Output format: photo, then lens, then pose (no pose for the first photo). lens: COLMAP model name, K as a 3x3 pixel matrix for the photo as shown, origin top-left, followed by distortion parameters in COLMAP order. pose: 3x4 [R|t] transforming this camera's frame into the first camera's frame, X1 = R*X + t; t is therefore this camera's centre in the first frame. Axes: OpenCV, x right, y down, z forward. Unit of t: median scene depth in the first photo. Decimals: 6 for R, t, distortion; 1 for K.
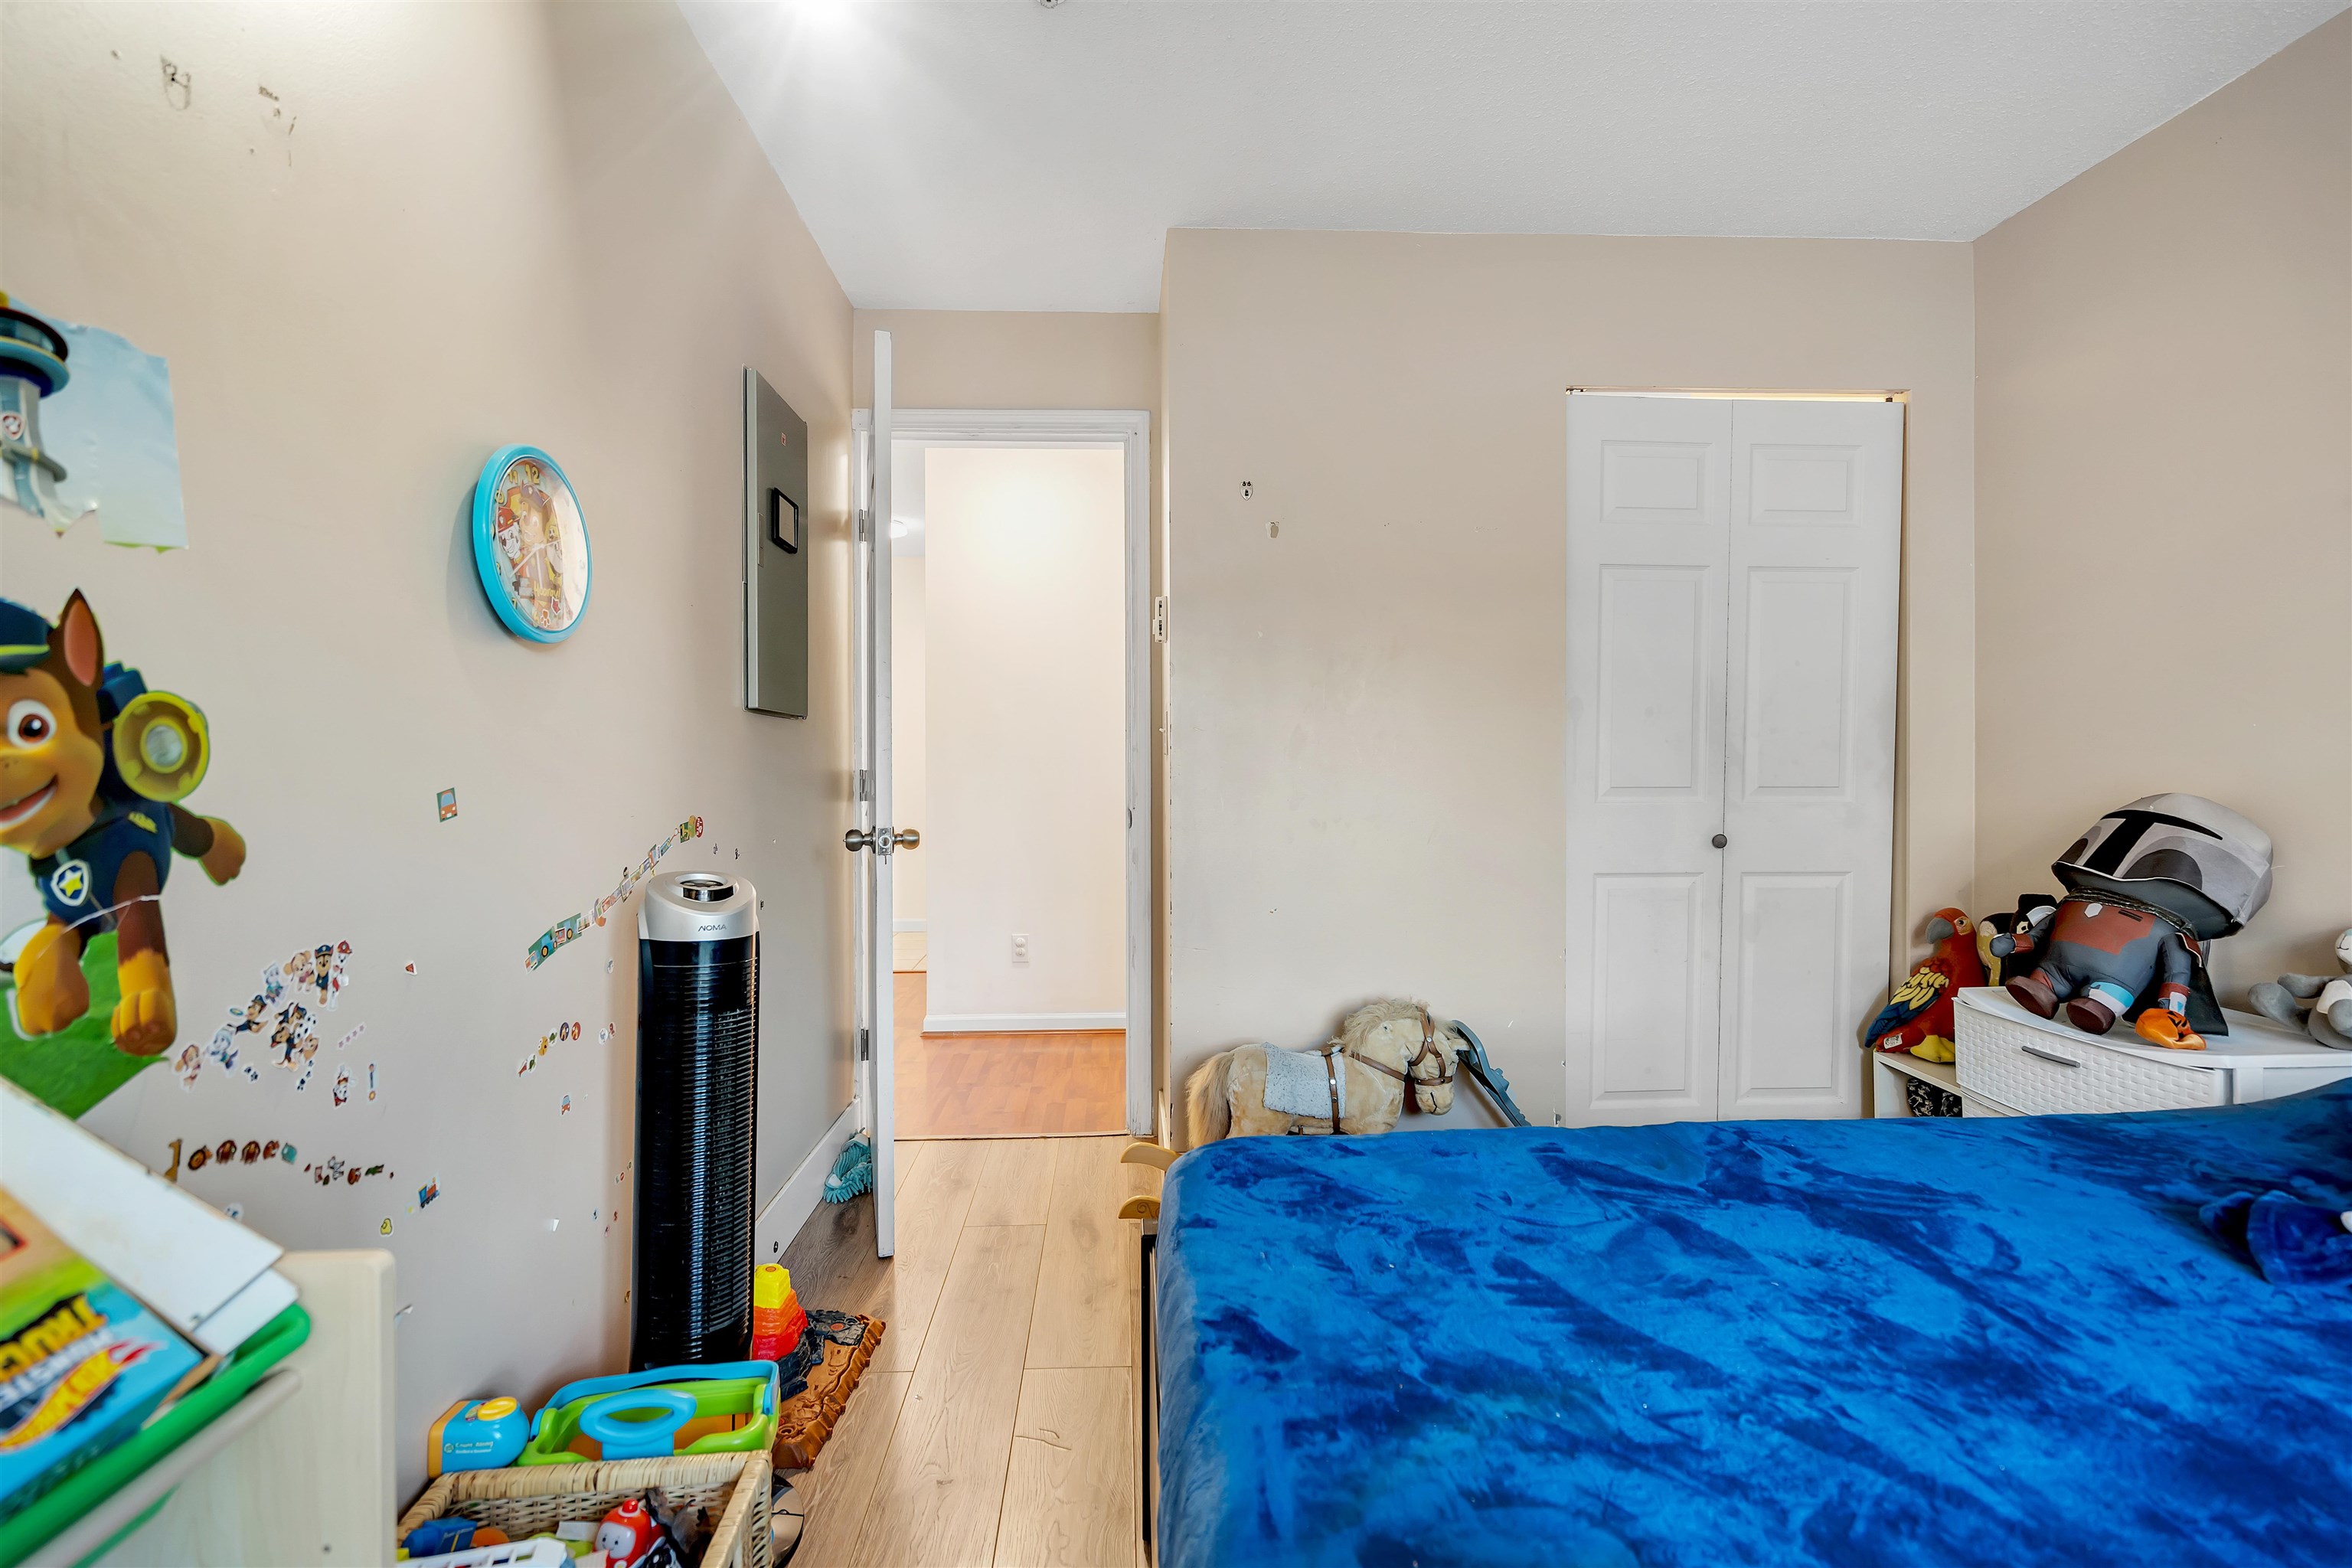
lens RADIAL K [[1064.1, 0, 1187.4], [0, 1064.1, 781.7], [0, 0, 1]] dist [0.000146, 0.000499]
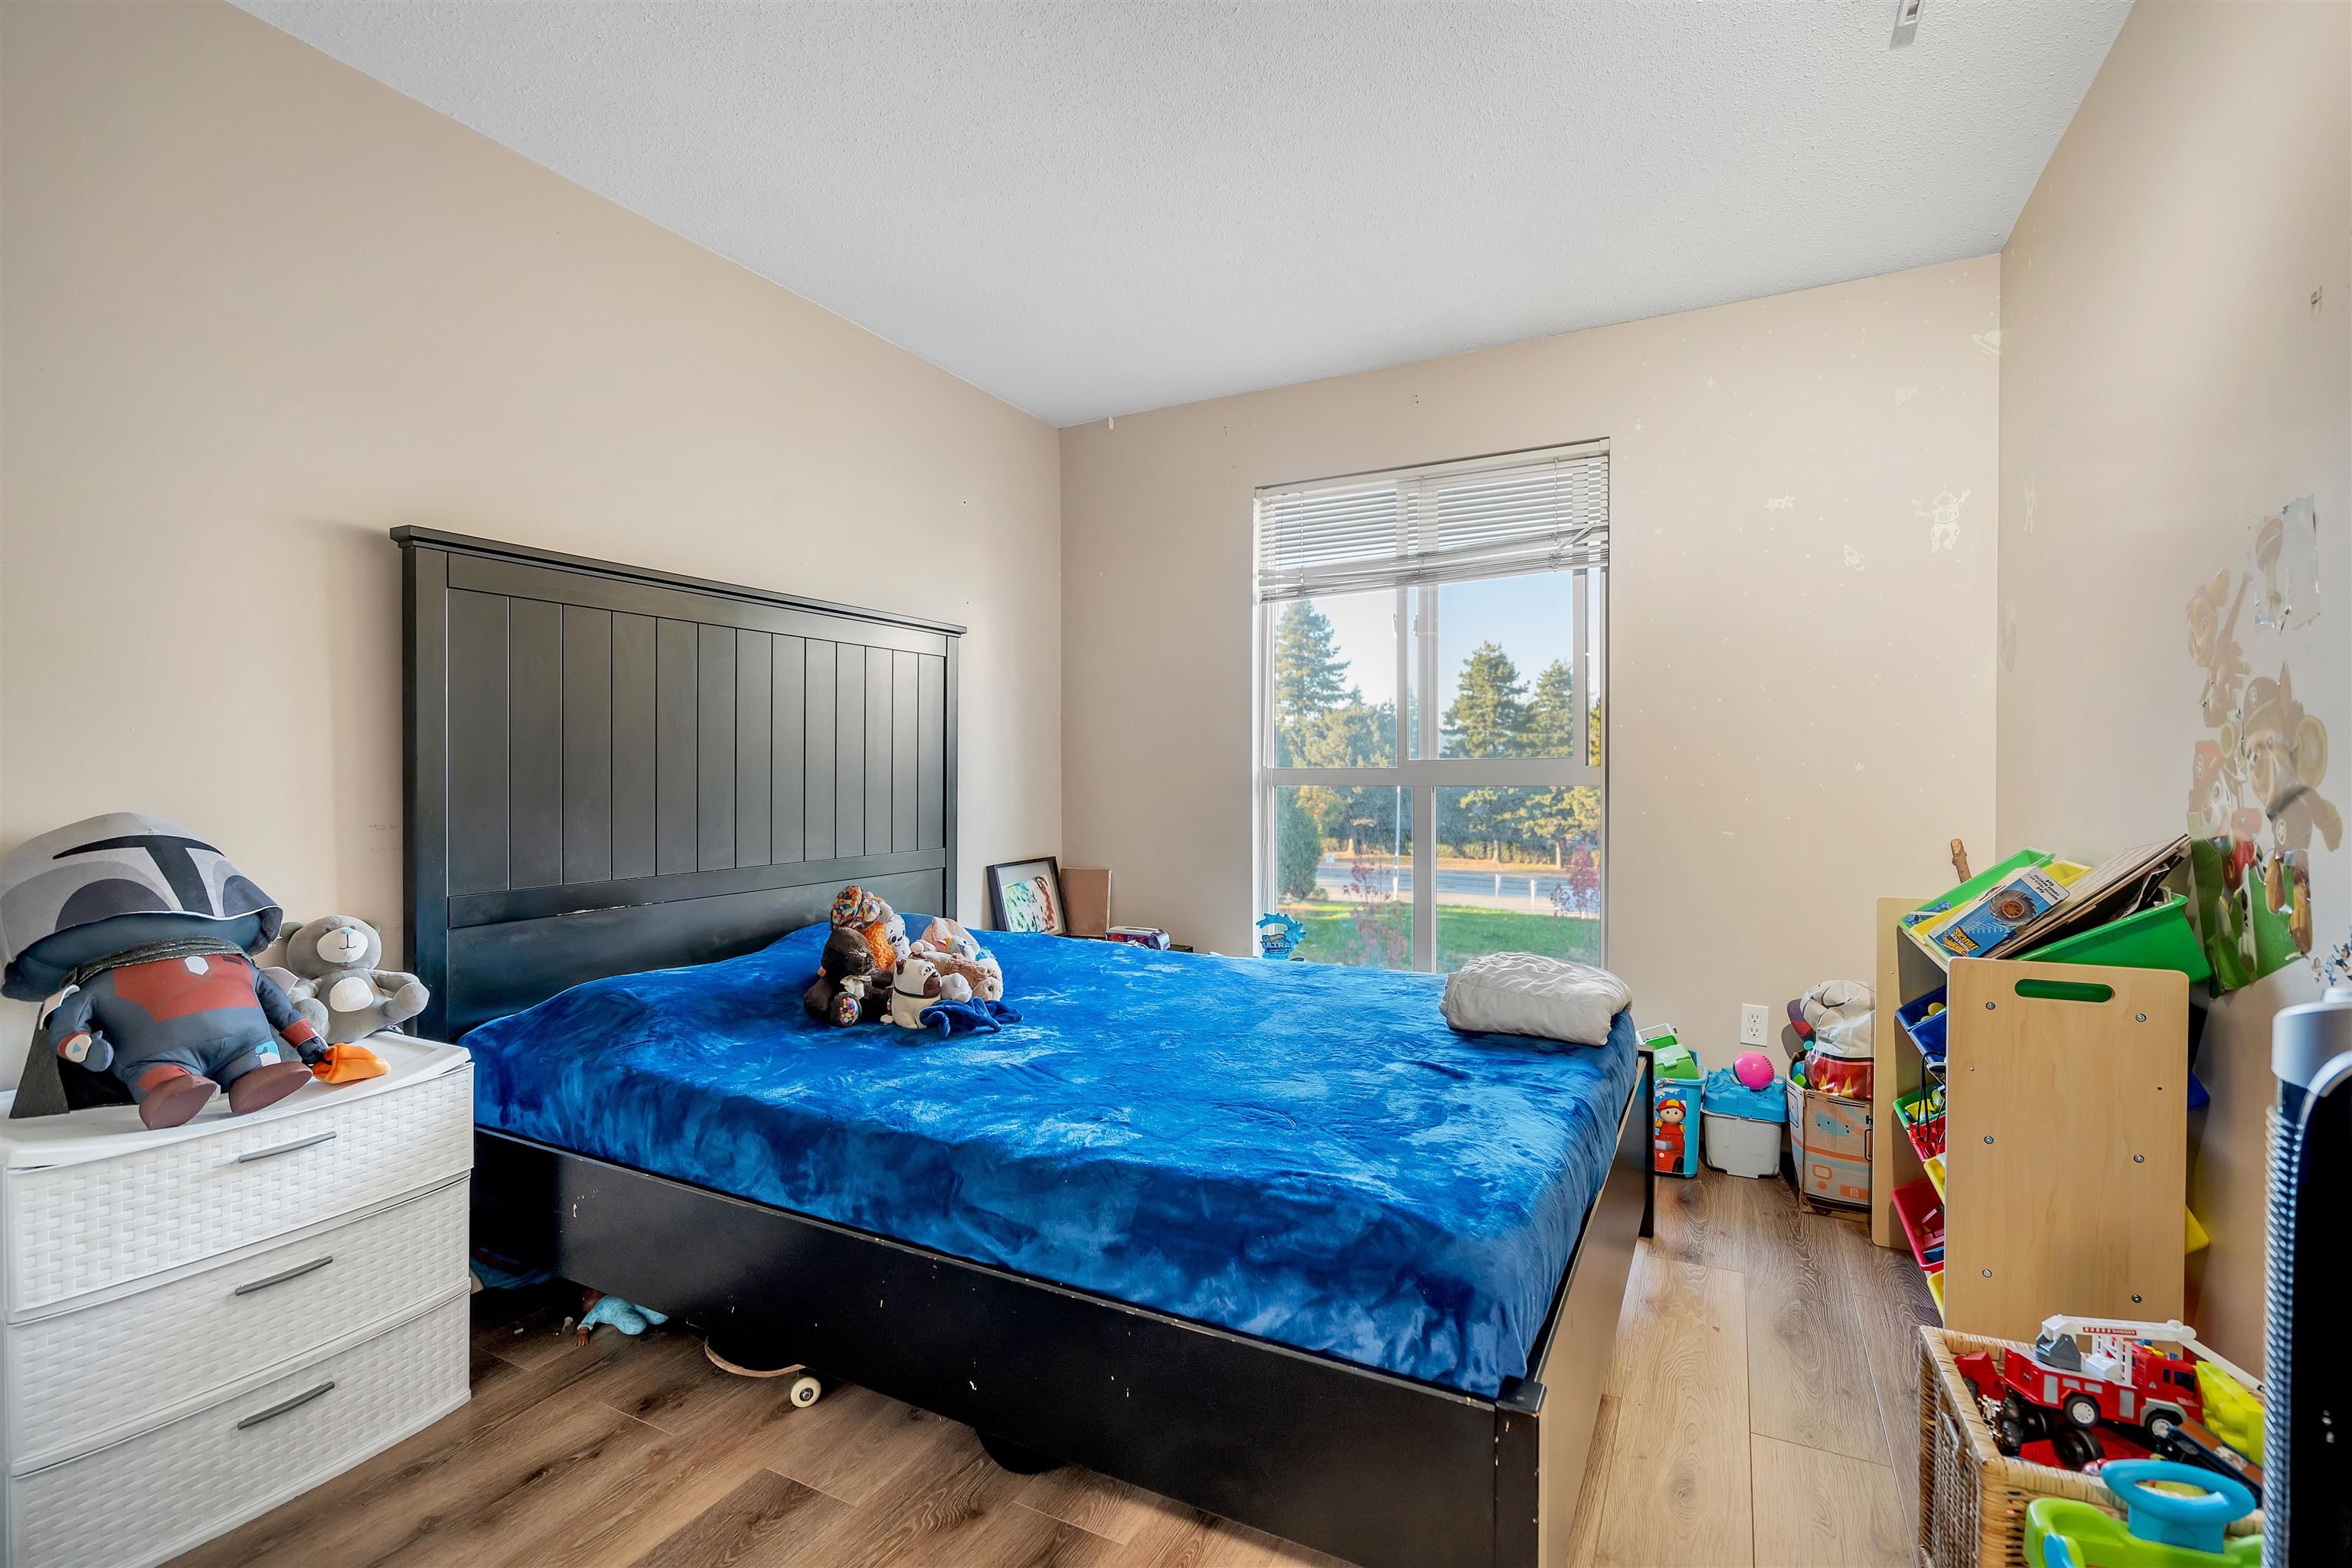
lens RADIAL K [[1064.1, 0, 1187.4], [0, 1064.1, 781.7], [0, 0, 1]] dist [0.000146, 0.000499]
pose [[-0.859436, -0.000525, 0.511243, -0.347873], [0.012673, 0.999670, 0.022331, -0.043030], [-0.511086, 0.025671, -0.859146, 2.975751]]
